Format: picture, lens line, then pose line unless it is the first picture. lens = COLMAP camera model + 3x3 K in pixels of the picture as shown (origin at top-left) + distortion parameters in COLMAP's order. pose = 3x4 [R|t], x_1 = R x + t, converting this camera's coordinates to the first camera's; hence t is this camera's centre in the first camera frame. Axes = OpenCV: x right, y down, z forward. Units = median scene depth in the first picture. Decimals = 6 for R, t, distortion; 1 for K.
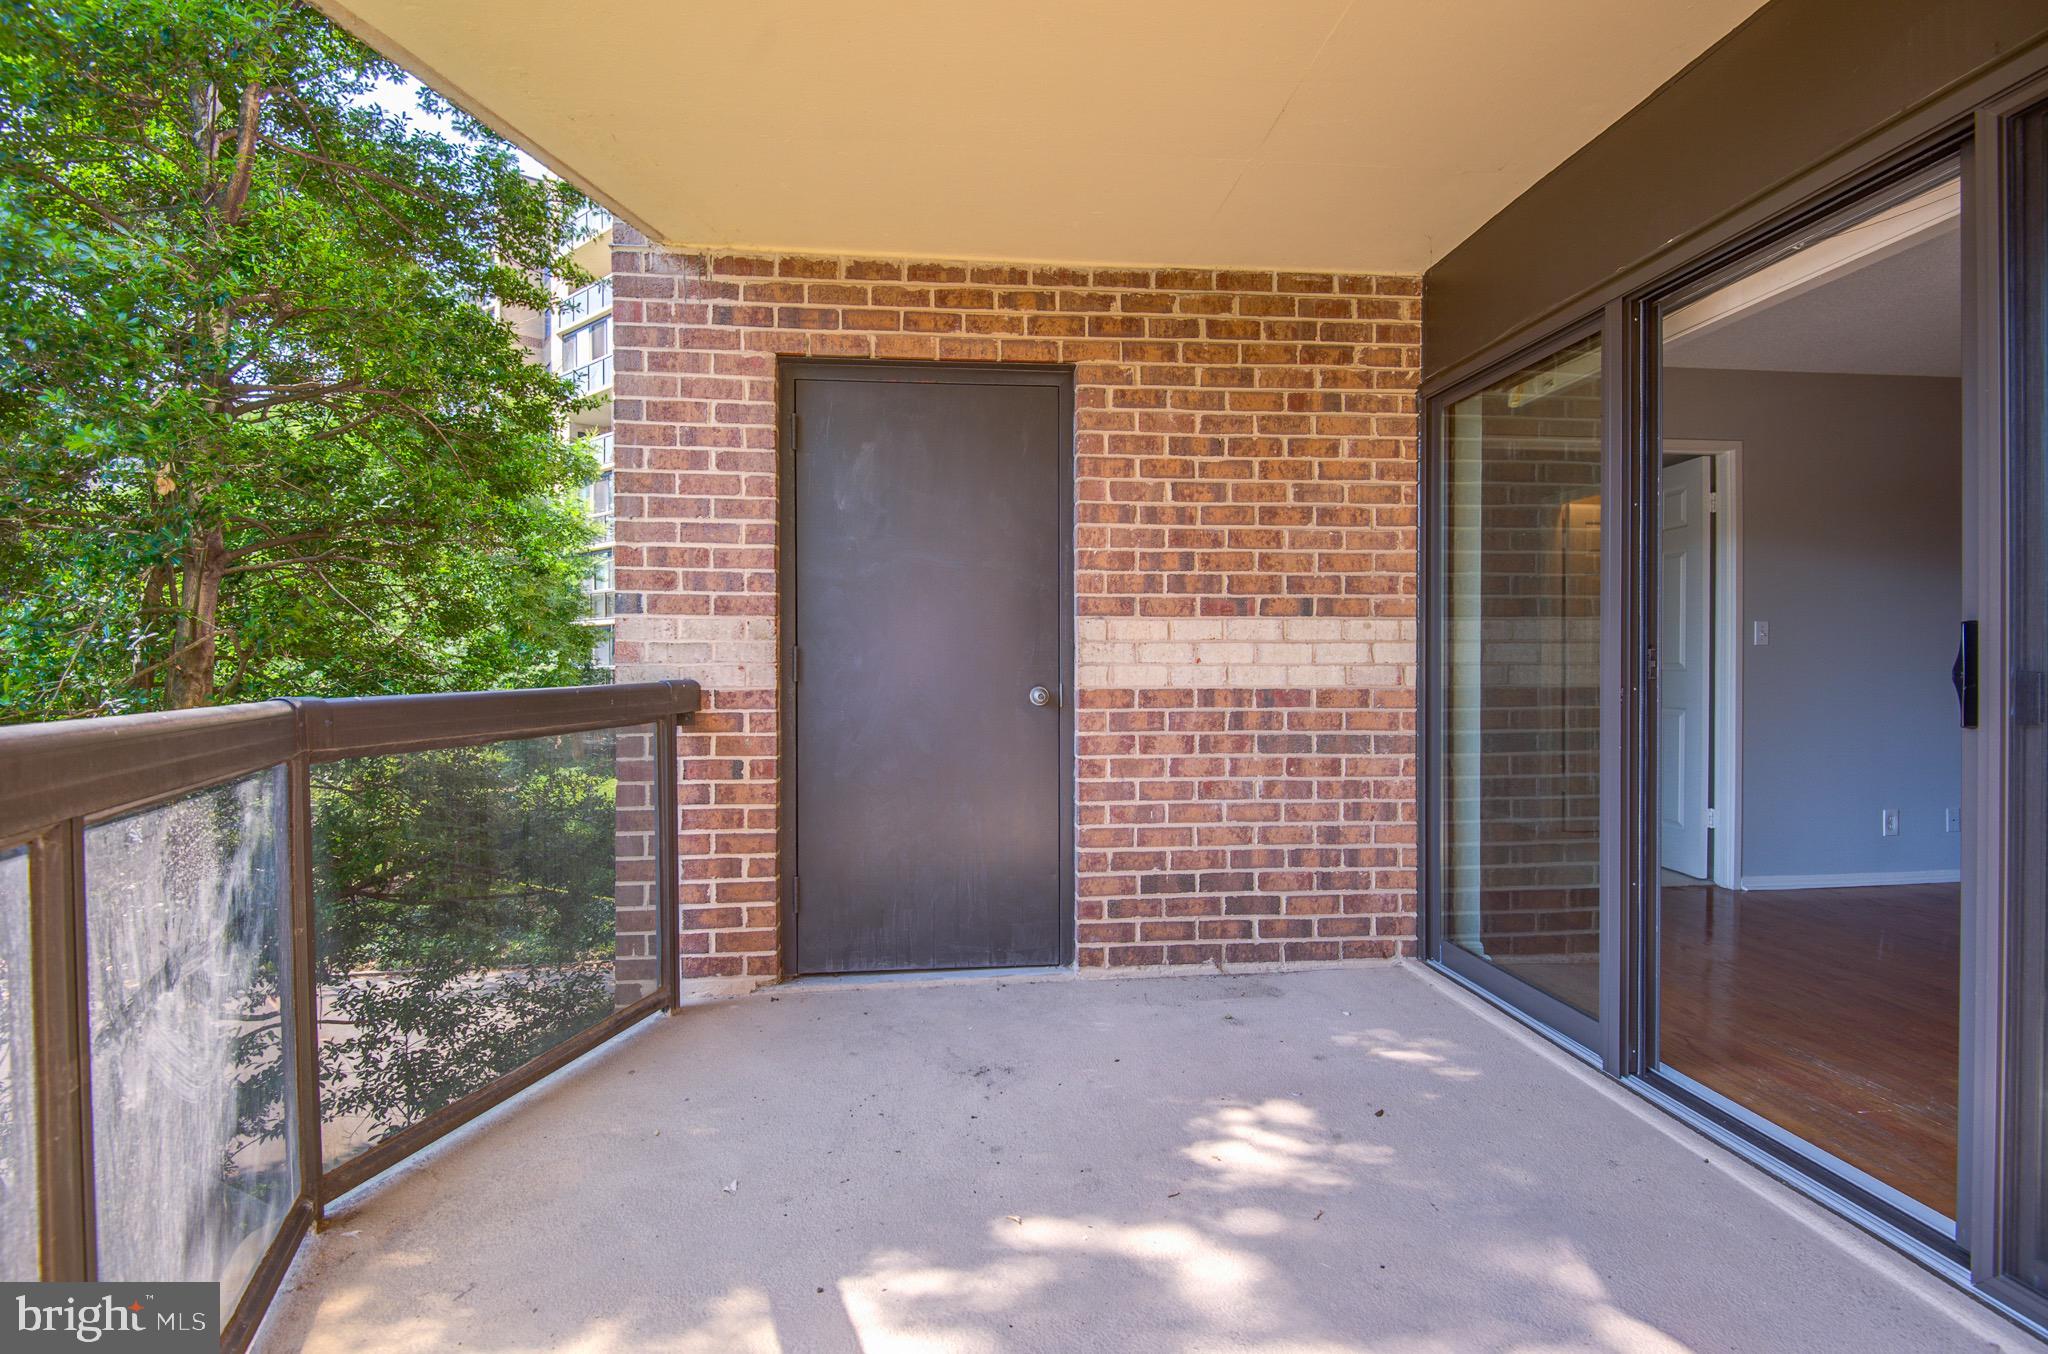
lens RADIAL K [[961.8, 0, 1040.6], [0, 961.8, 673.2], [0, 0, 1]] dist [0.047520, -0.088299]
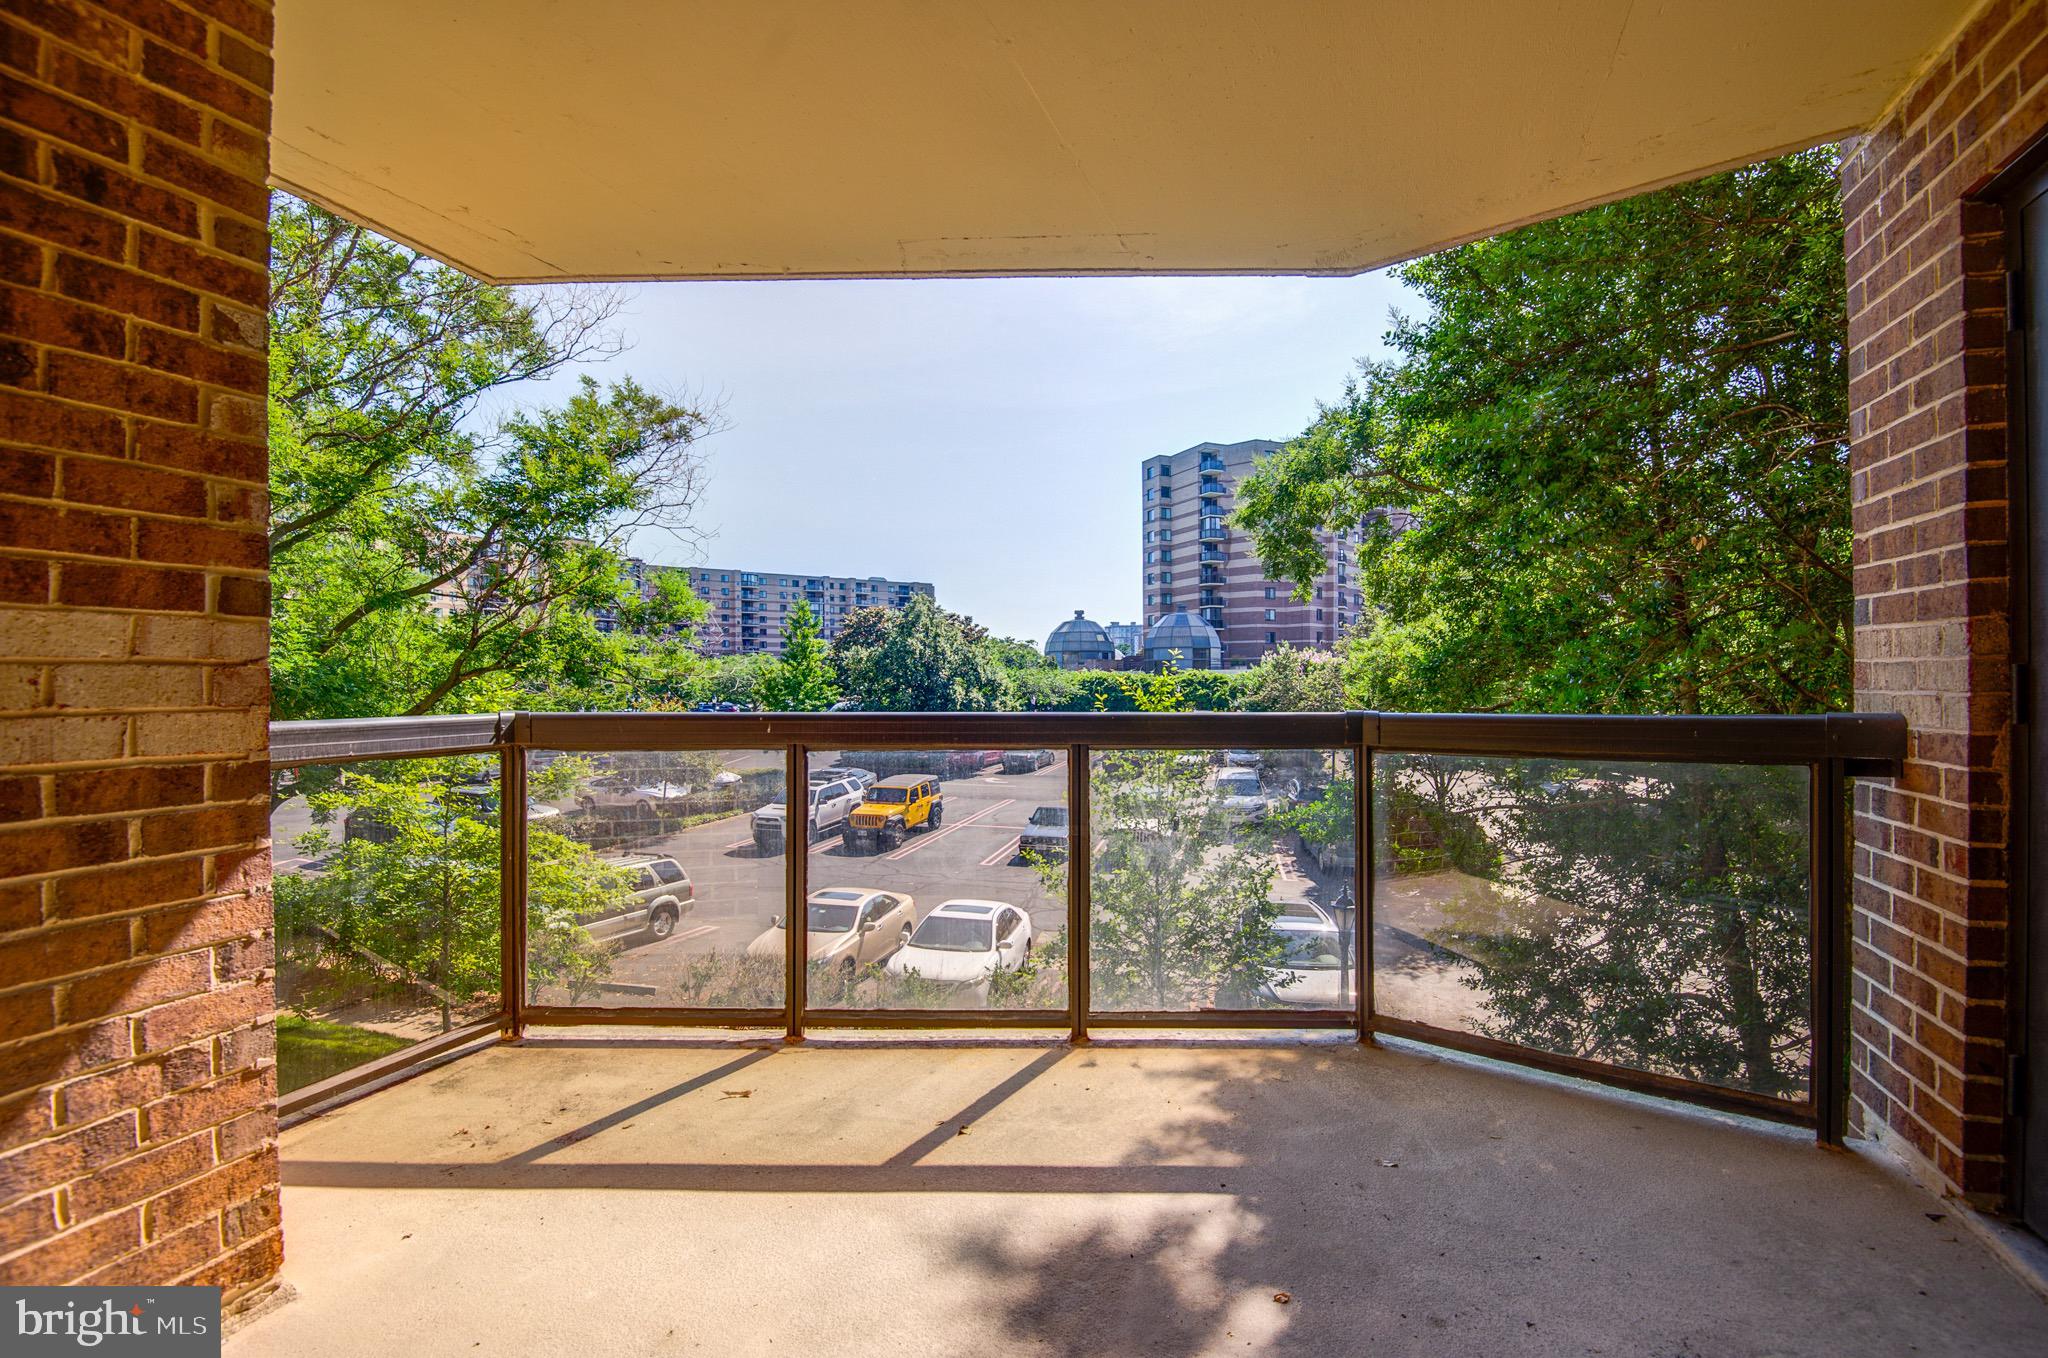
lens RADIAL K [[916.0, 0, 1028.2], [0, 916.0, 684.1], [0, 0, 1]] dist [0.028916, -0.000250]
pose [[-0.458217, 0.001245, -0.888839, 0.692813], [-0.006992, 0.999963, 0.005005, -0.018555], [0.888813, 0.008508, -0.458192, 0.945179]]
